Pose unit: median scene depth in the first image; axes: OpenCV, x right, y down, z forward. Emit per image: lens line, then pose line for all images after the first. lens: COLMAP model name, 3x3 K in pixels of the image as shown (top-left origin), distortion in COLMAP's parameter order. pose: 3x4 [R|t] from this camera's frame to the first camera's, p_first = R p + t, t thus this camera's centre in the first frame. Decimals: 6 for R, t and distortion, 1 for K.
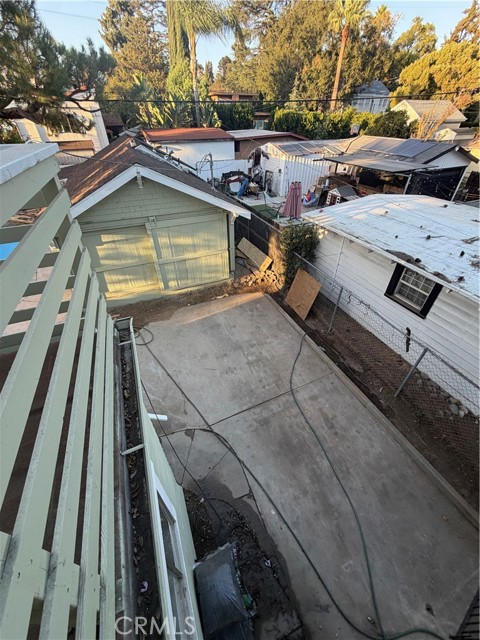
lens RADIAL K [[258.0, 0, 240.0], [0, 258.0, 320.0], [0, 0, 1]] dist [-0.001903, -0.000608]
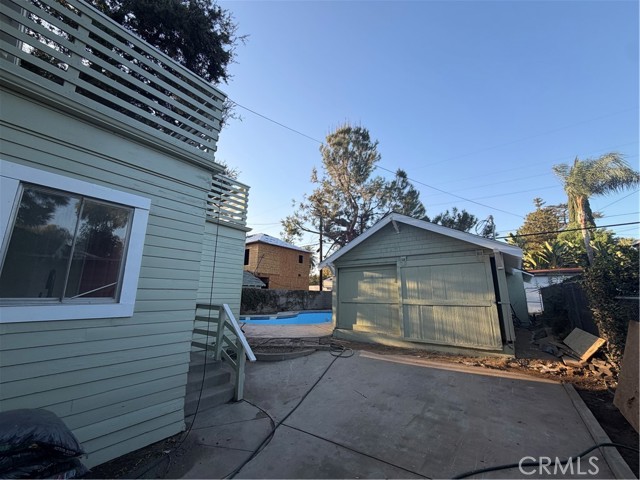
lens RADIAL K [[258.0, 0, 324.6], [0, 258.0, 240.0], [0, 0, 1]] dist [-0.001903, -0.000608]
pose [[0.506989, -0.183321, -0.842232, 0.448180], [-0.545997, 0.687785, -0.478372, 0.273885], [0.666970, 0.702385, 0.248607, 0.469669]]
